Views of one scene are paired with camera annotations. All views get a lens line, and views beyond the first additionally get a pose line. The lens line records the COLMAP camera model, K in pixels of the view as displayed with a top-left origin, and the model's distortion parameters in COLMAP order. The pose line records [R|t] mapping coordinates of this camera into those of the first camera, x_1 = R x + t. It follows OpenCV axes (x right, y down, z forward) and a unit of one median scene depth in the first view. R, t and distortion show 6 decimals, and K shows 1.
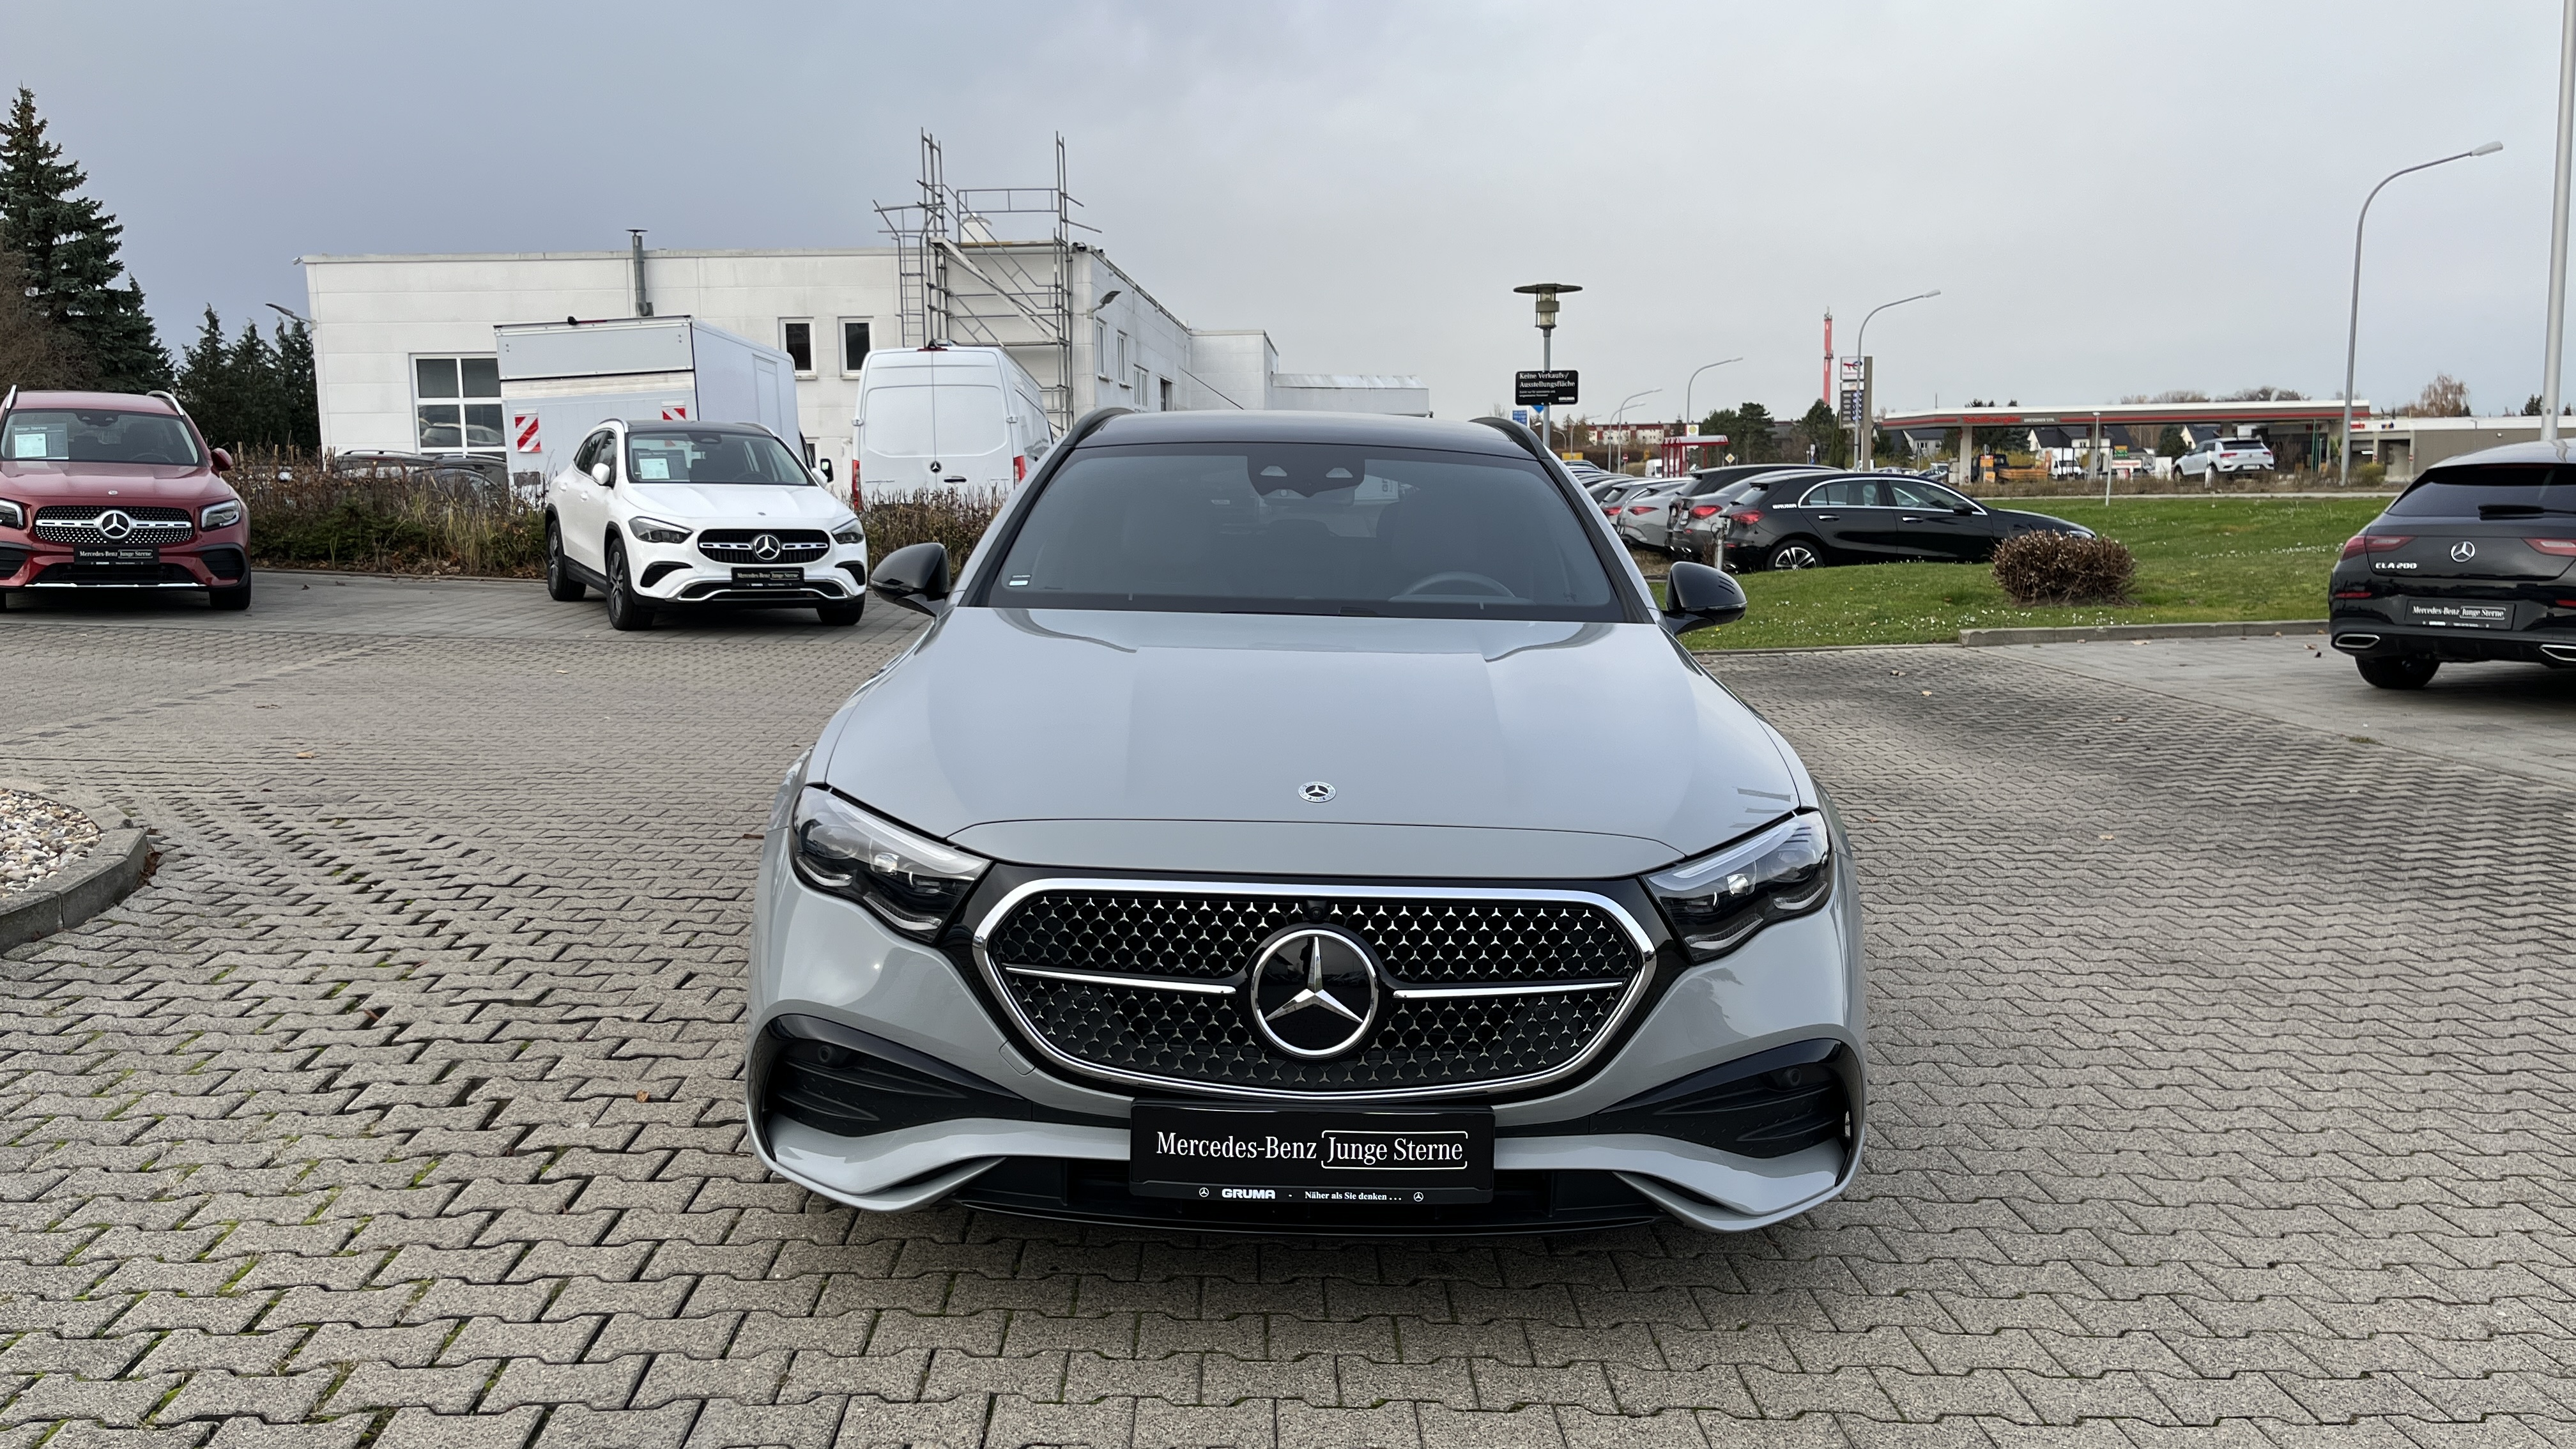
lens RADIAL K [[1955.2, 0, 1299.2], [0, 1955.2, 716.5], [0, 0, 1]] dist [0.066494, -0.083894]
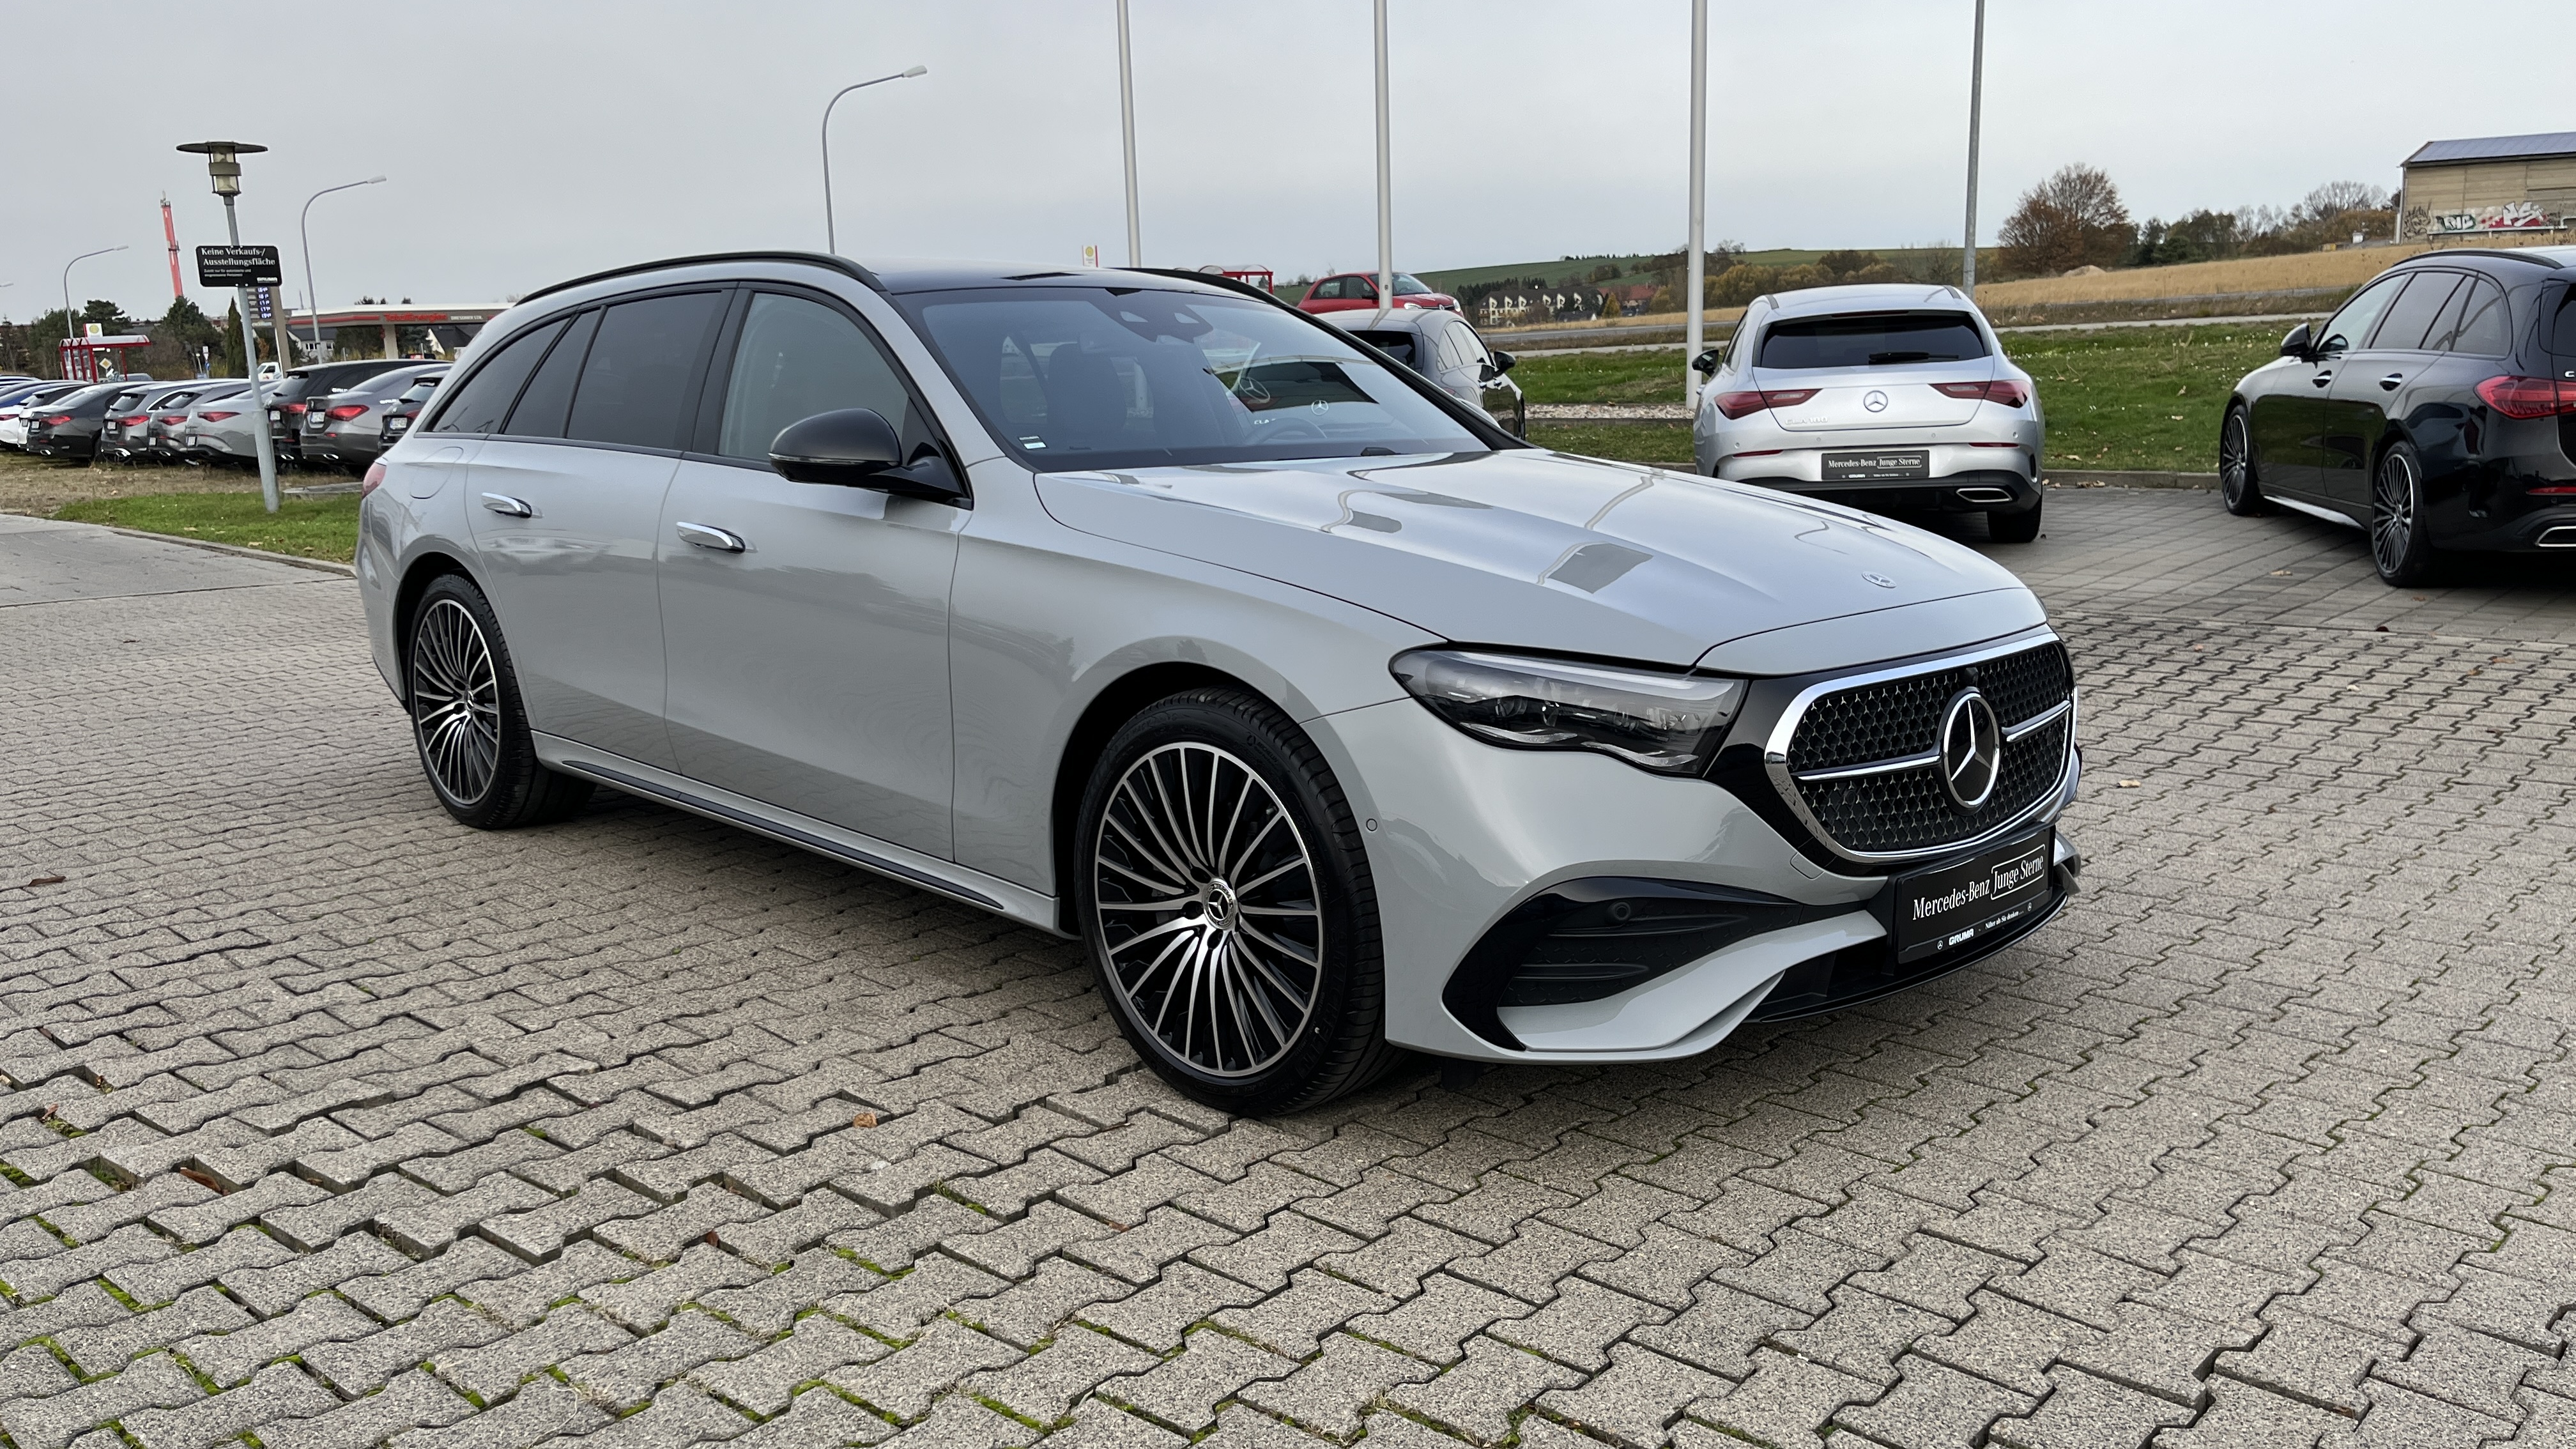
lens RADIAL K [[1955.2, 0, 1303.5], [0, 1955.2, 705.8], [0, 0, 1]] dist [0.066494, -0.083894]
pose [[0.729751, -0.142356, 0.668729, -0.138006], [0.112370, 0.989756, 0.088070, -0.003259], [-0.674416, 0.010876, 0.738272, 0.059894]]
